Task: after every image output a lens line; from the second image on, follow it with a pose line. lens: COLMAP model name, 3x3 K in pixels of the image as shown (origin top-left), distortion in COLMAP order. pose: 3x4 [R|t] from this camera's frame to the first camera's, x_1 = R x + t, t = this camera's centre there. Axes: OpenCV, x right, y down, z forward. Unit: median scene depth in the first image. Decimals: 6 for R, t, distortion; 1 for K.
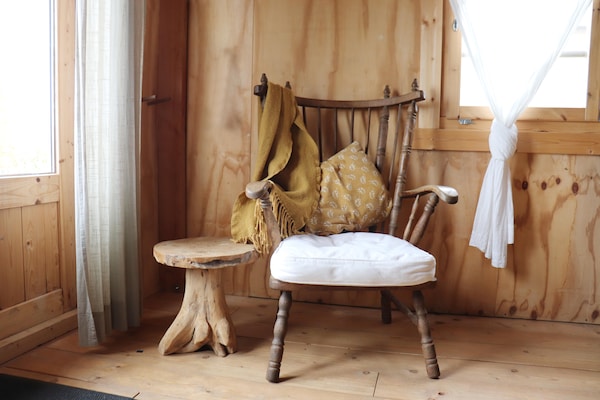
lens RADIAL K [[492.6, 0, 299.7], [0, 492.6, 213.0], [0, 0, 1]] dist [-0.164513, 0.136777]
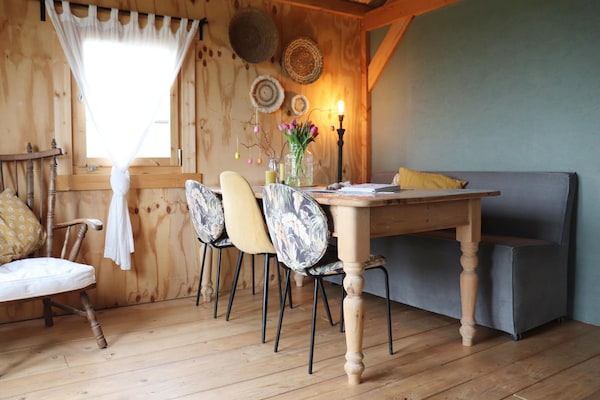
lens RADIAL K [[478.2, 0, 300.0], [0, 478.2, 200.0], [0, 0, 1]] dist [-0.002282, 0.004041]
pose [[0.666883, -0.060409, 0.742710, -0.286628], [0.103725, 0.994531, -0.012243, -0.022826], [-0.737908, 0.085202, 0.669501, -0.355953]]
